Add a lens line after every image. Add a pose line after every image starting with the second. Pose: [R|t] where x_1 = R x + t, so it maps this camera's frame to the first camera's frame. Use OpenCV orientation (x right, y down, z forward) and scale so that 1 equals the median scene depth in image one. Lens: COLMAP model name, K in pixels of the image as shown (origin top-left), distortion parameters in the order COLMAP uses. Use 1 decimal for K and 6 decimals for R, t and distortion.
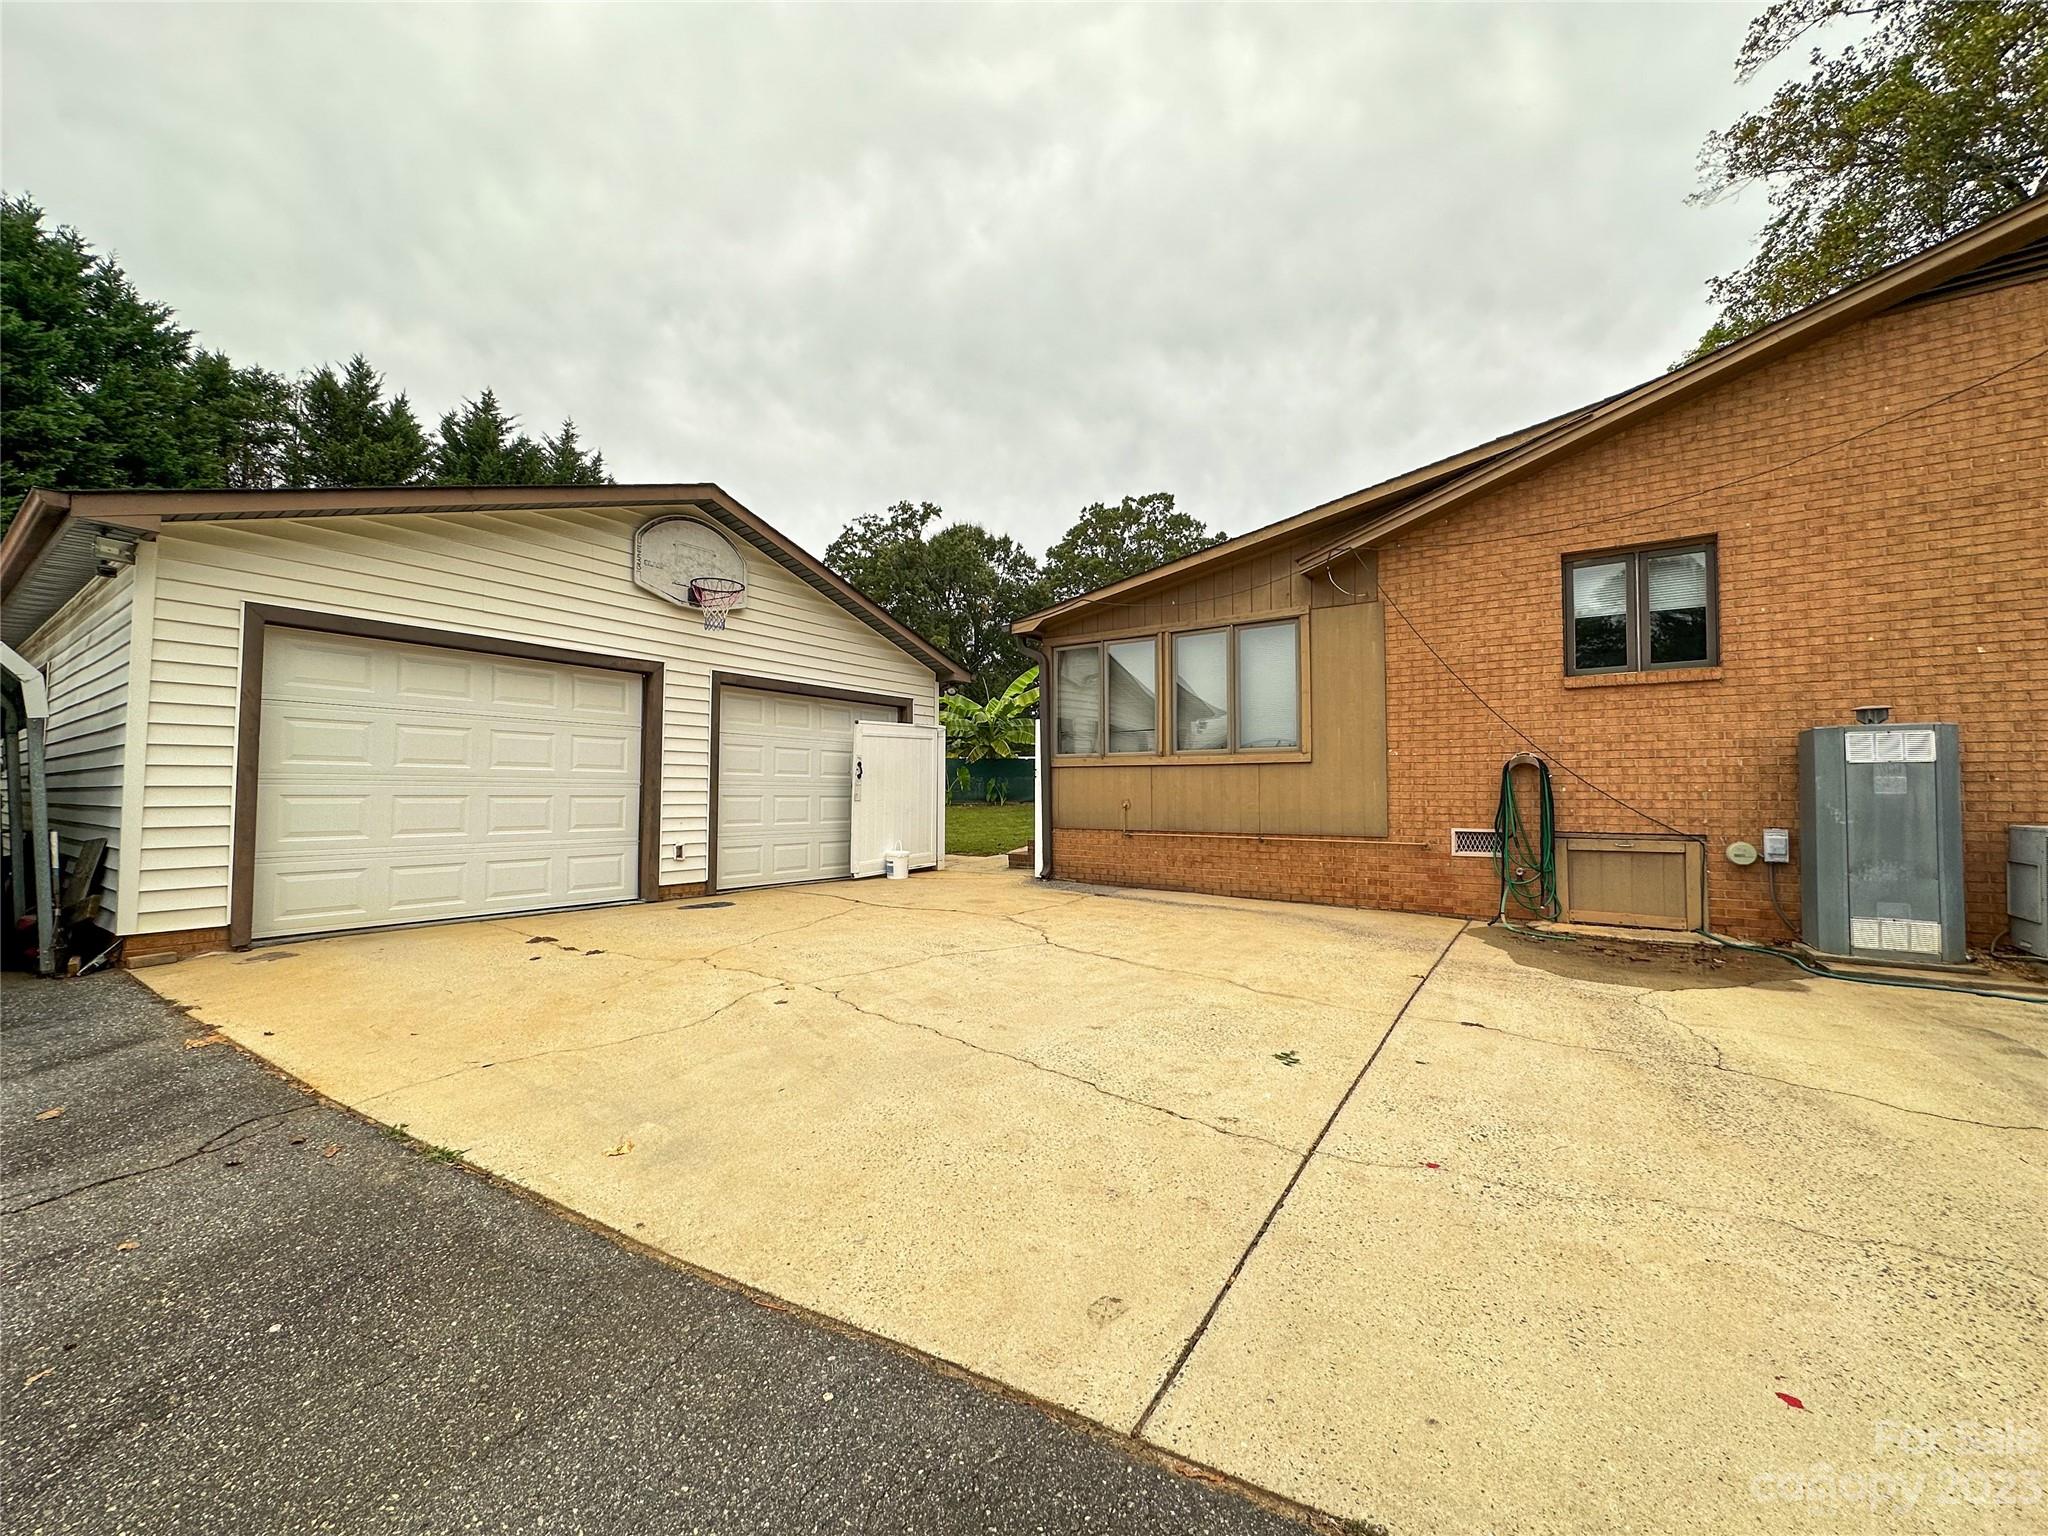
lens RADIAL K [[817.5, 0, 1026.9], [0, 817.5, 755.9], [0, 0, 1]] dist [-0.005973, 0.001486]
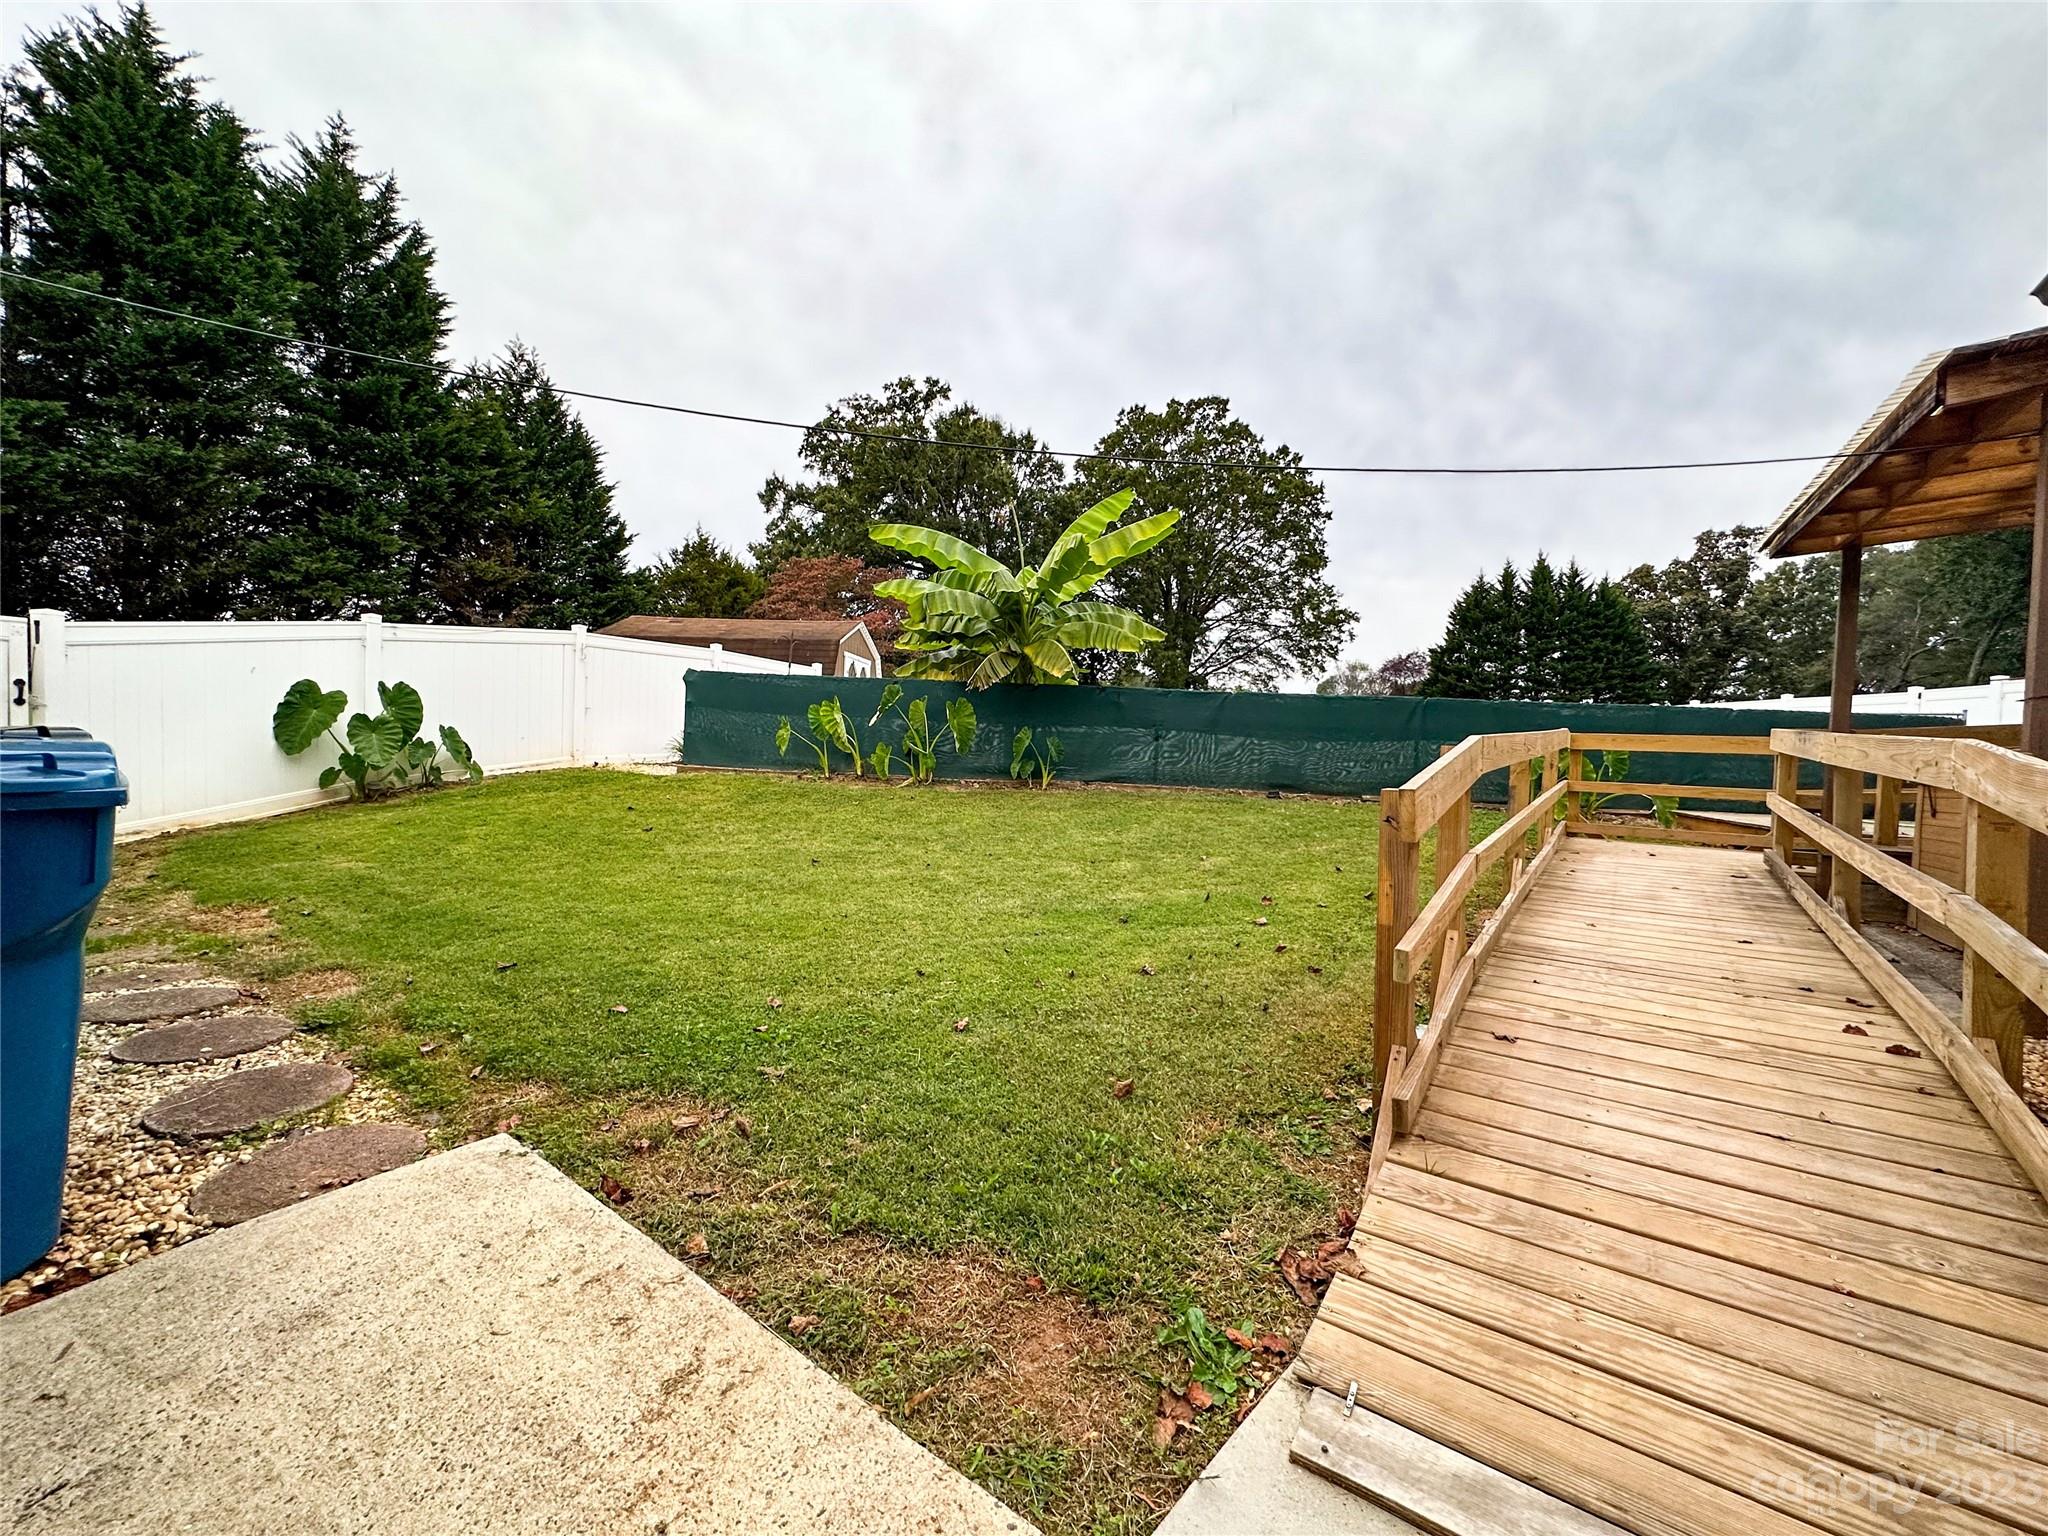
lens RADIAL K [[817.5, 0, 1017.8], [0, 817.5, 764.6], [0, 0, 1]] dist [-0.005973, 0.001486]
pose [[0.999236, 0.035155, -0.017059, -0.089965], [-0.033897, 0.997031, 0.069139, 0.040637], [0.019439, -0.068508, 0.997461, 1.296809]]
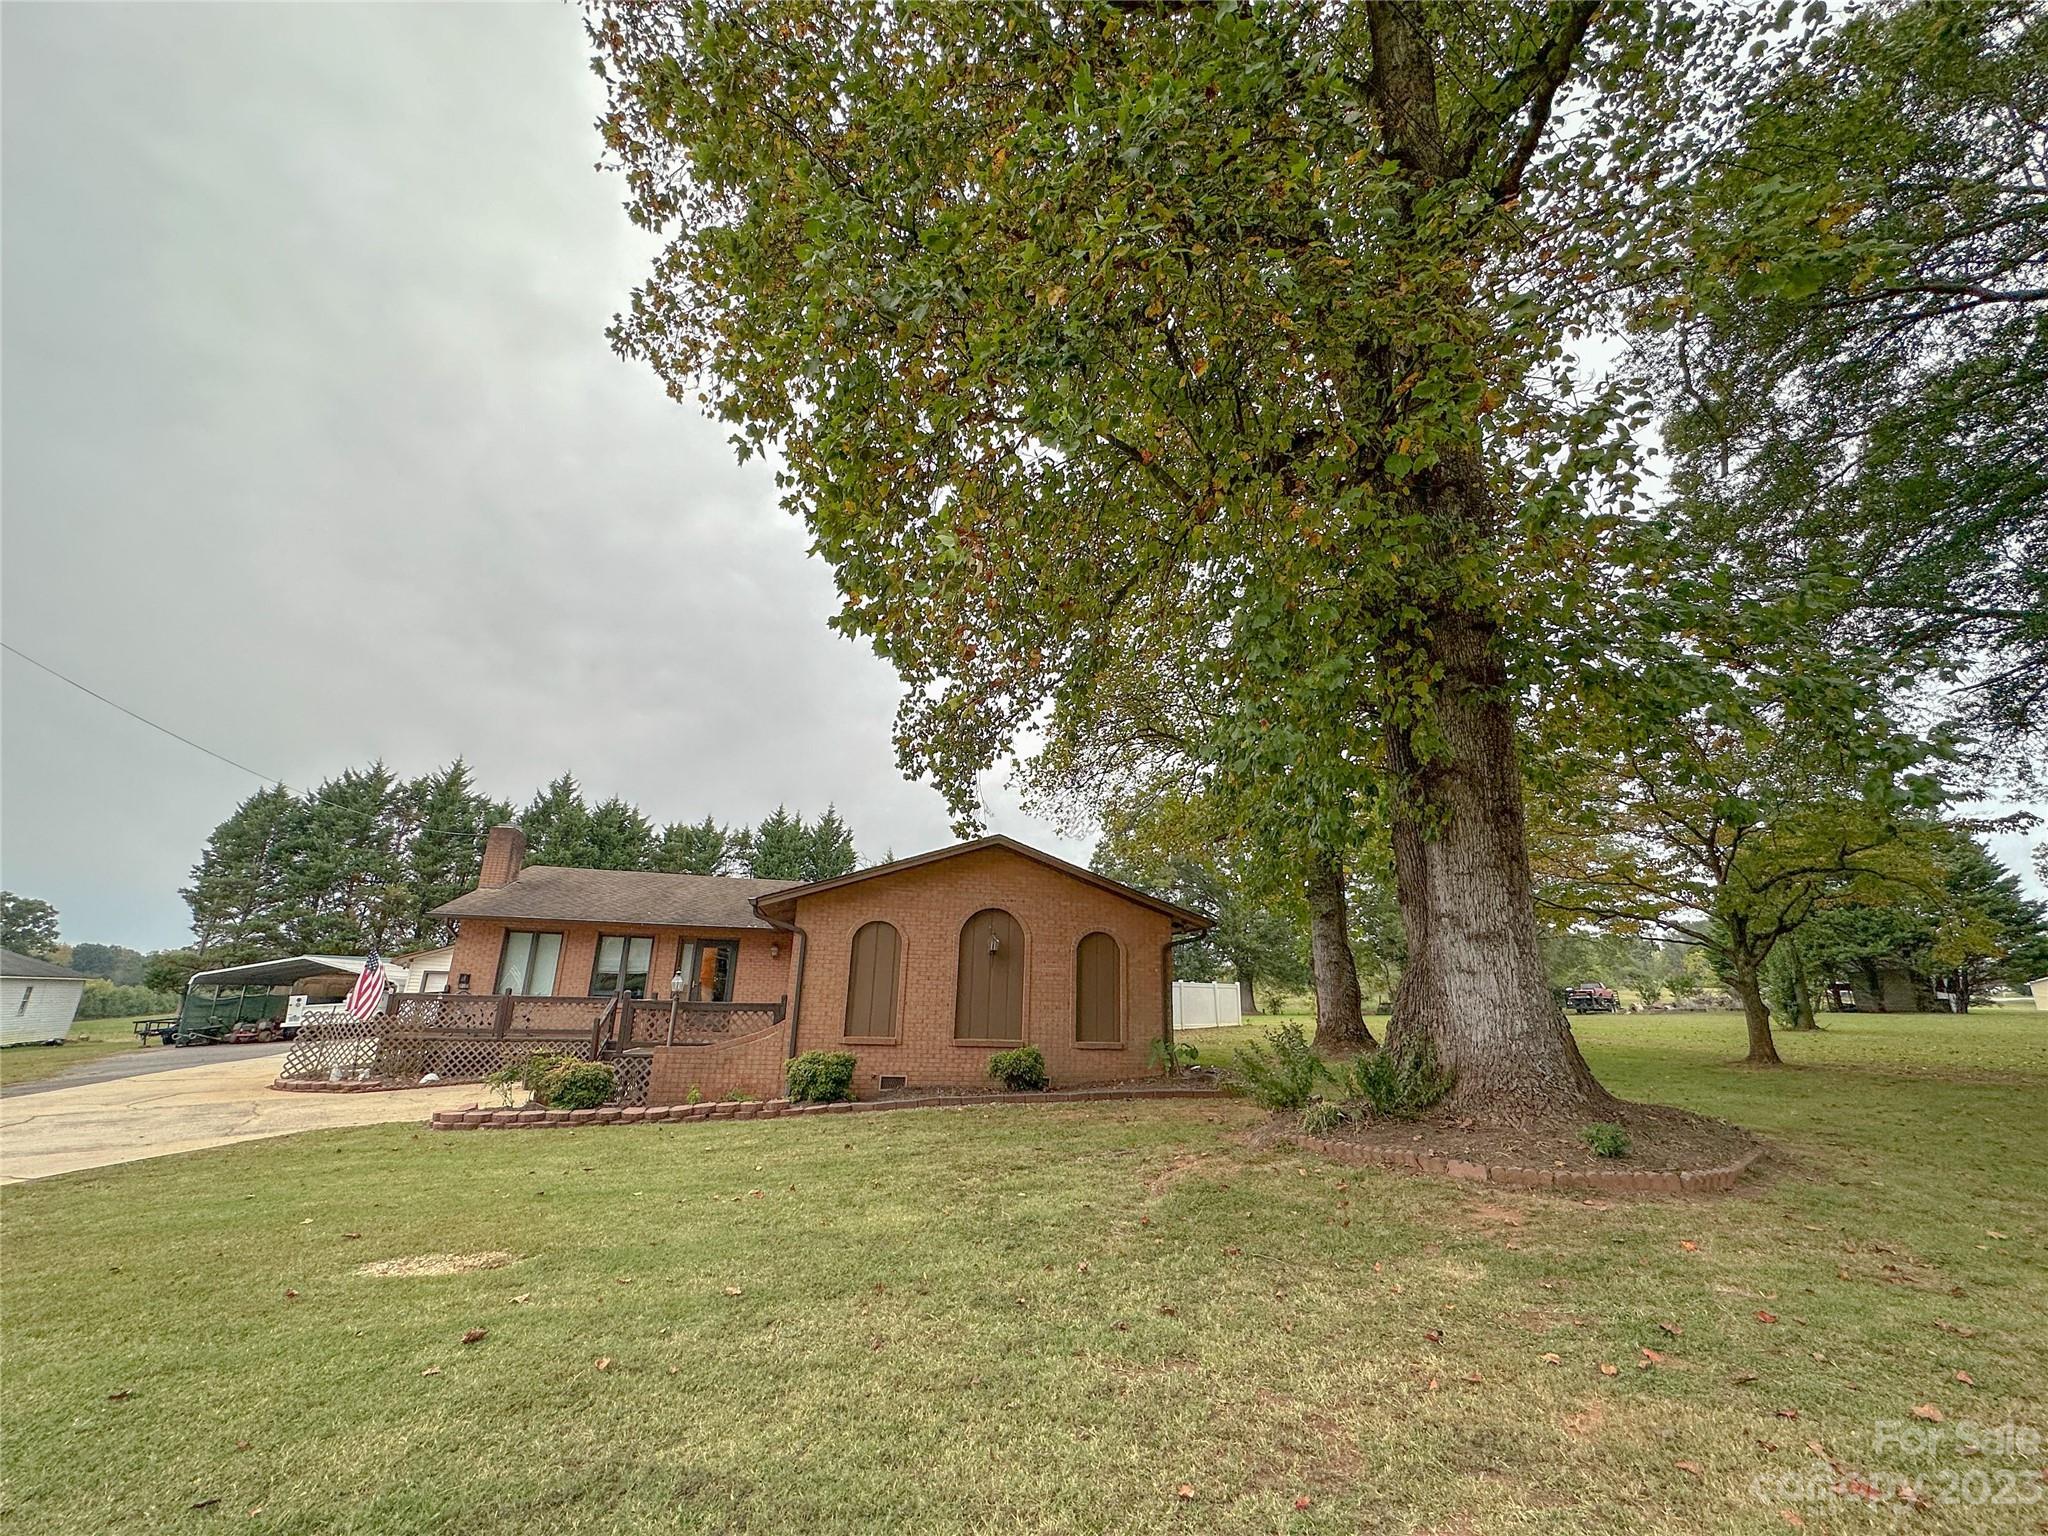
lens RADIAL K [[817.5, 0, 1026.0], [0, 817.5, 773.5], [0, 0, 1]] dist [-0.005973, 0.001486]
pose [[0.729433, -0.162836, -0.664388, 3.772271], [0.006404, 0.972837, -0.231403, -0.111233], [0.684022, 0.164538, 0.710662, -0.251385]]
